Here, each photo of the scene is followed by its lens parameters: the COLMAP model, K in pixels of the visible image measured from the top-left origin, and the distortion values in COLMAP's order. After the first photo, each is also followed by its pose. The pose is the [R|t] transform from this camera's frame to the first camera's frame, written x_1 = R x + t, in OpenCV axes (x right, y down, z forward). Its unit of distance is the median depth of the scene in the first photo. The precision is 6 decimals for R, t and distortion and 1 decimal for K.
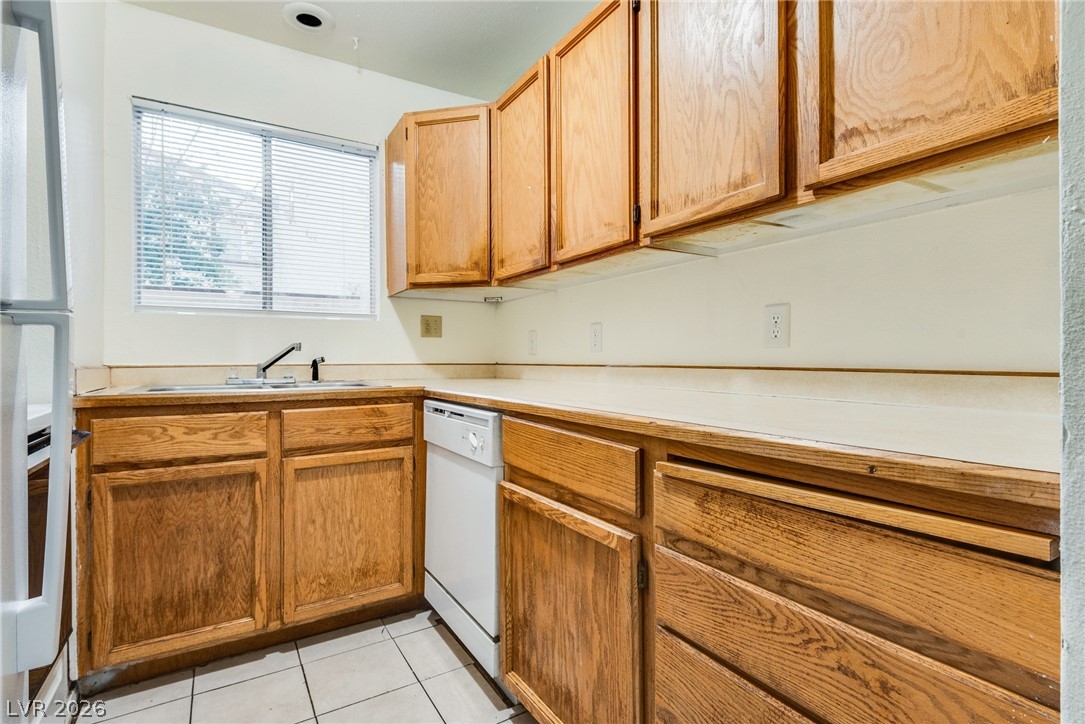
lens RADIAL K [[518.0, 0, 543.3], [0, 518.0, 351.0], [0, 0, 1]] dist [0.021372, -0.014944]
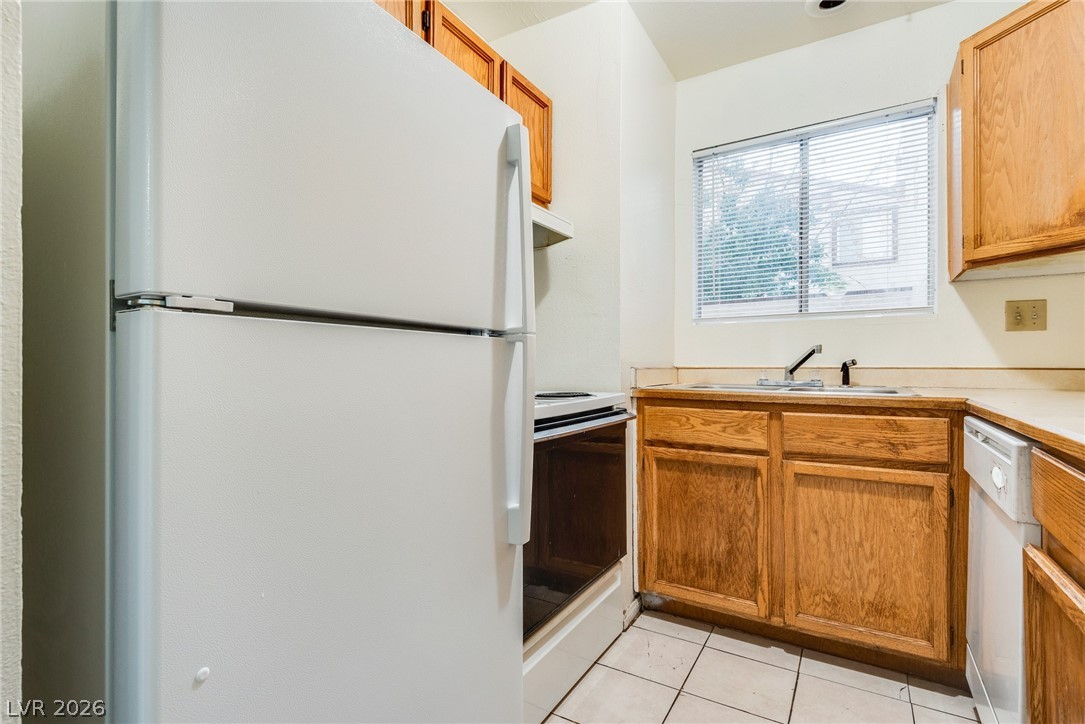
lens RADIAL K [[518.0, 0, 521.6], [0, 518.0, 354.5], [0, 0, 1]] dist [0.021372, -0.014944]
pose [[0.432241, -0.013887, -0.901651, 0.192182], [0.015962, 0.999843, -0.007747, 0.001045], [0.901617, -0.011044, 0.432394, 0.102975]]
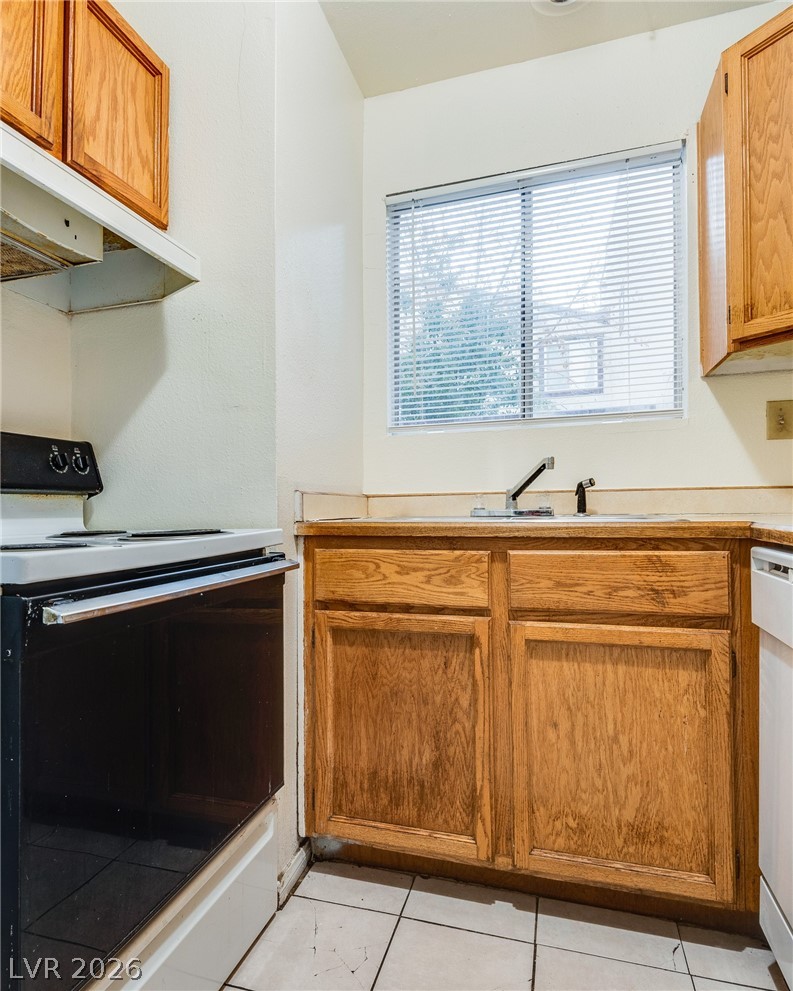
lens RADIAL K [[627.1, 0, 354.3], [0, 627.1, 499.8], [0, 0, 1]] dist [0.036302, -0.020443]
pose [[0.645235, -0.013745, -0.763861, 0.002072], [0.022525, 0.999746, 0.001038, 0.040604], [0.763652, -0.017876, 0.645380, 0.305504]]
